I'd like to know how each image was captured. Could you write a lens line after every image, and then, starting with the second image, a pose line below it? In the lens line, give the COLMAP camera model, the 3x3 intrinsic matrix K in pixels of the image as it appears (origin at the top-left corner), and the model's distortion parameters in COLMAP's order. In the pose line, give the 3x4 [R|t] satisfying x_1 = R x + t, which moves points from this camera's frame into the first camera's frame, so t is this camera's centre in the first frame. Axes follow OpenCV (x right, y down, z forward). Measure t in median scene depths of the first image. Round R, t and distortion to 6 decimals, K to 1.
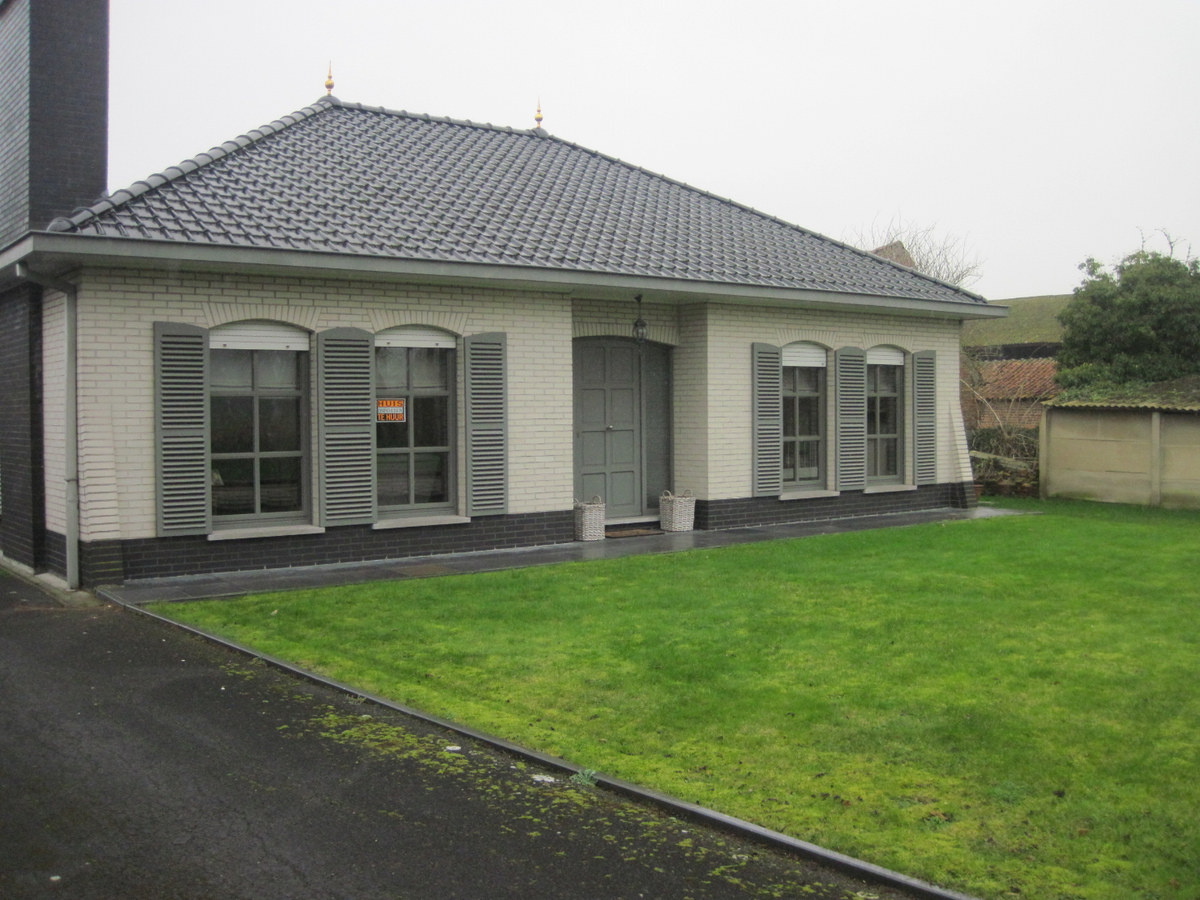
lens RADIAL K [[1230.6, 0, 608.0], [0, 1230.6, 445.9], [0, 0, 1]] dist [-0.186133, 0.169145]
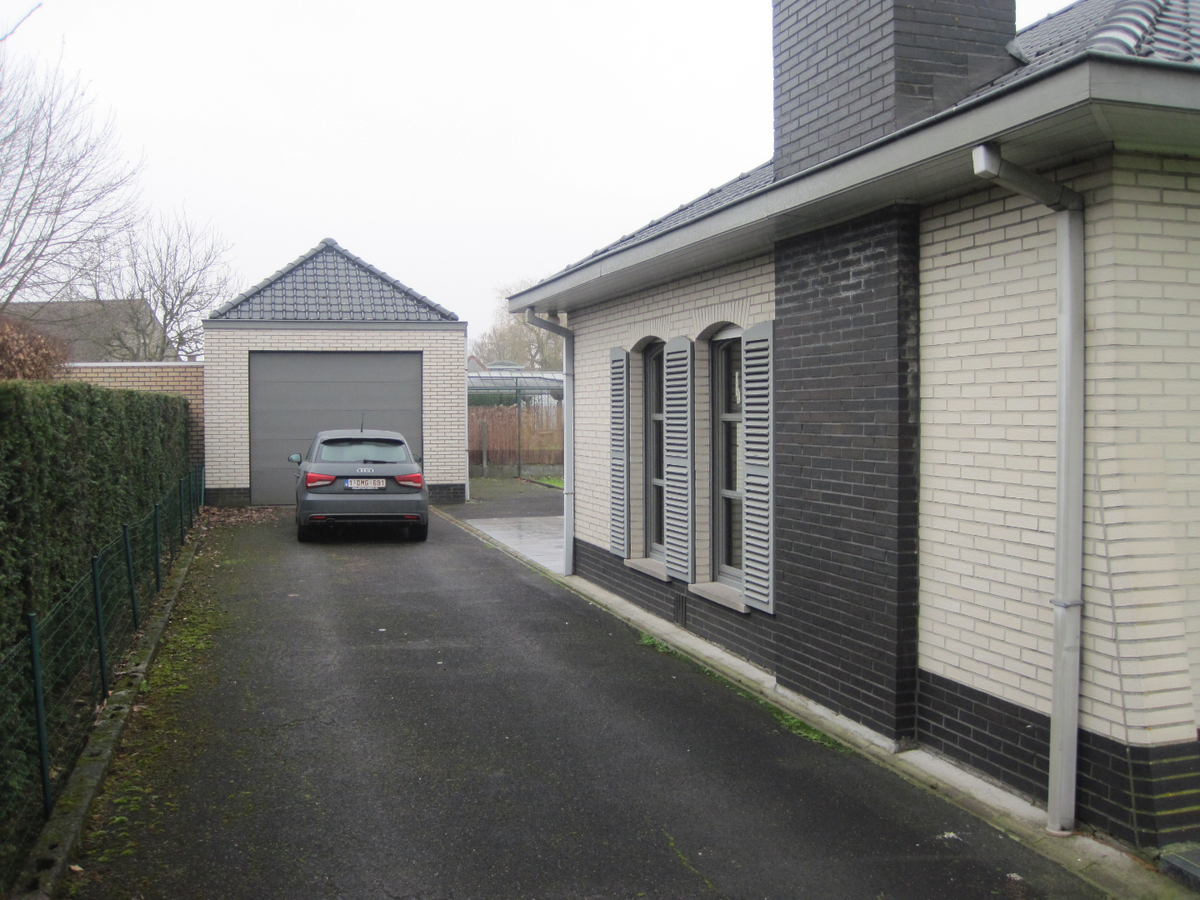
lens RADIAL K [[1230.6, 0, 608.0], [0, 1230.6, 445.9], [0, 0, 1]] dist [-0.186133, 0.169145]
pose [[0.932483, 0.015926, -0.360863, -0.367404], [-0.015335, 0.999872, 0.004499, -0.027596], [0.360888, 0.001339, 0.932608, 0.397896]]
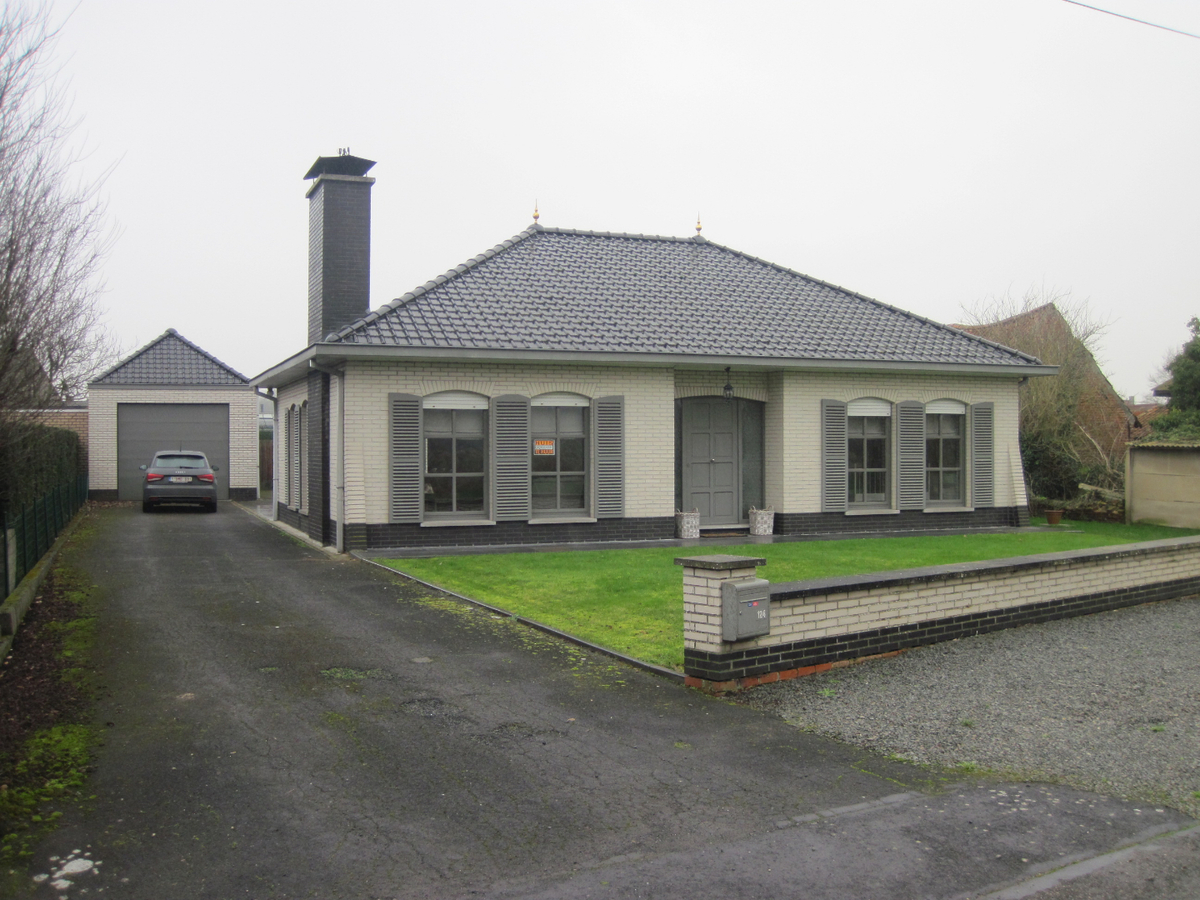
lens RADIAL K [[1230.6, 0, 608.0], [0, 1230.6, 445.9], [0, 0, 1]] dist [-0.186133, 0.169145]
pose [[0.962533, 0.004368, -0.271130, 0.308109], [-0.012657, 0.999504, -0.028831, 0.012179], [0.270870, 0.031183, 0.962111, -0.448307]]
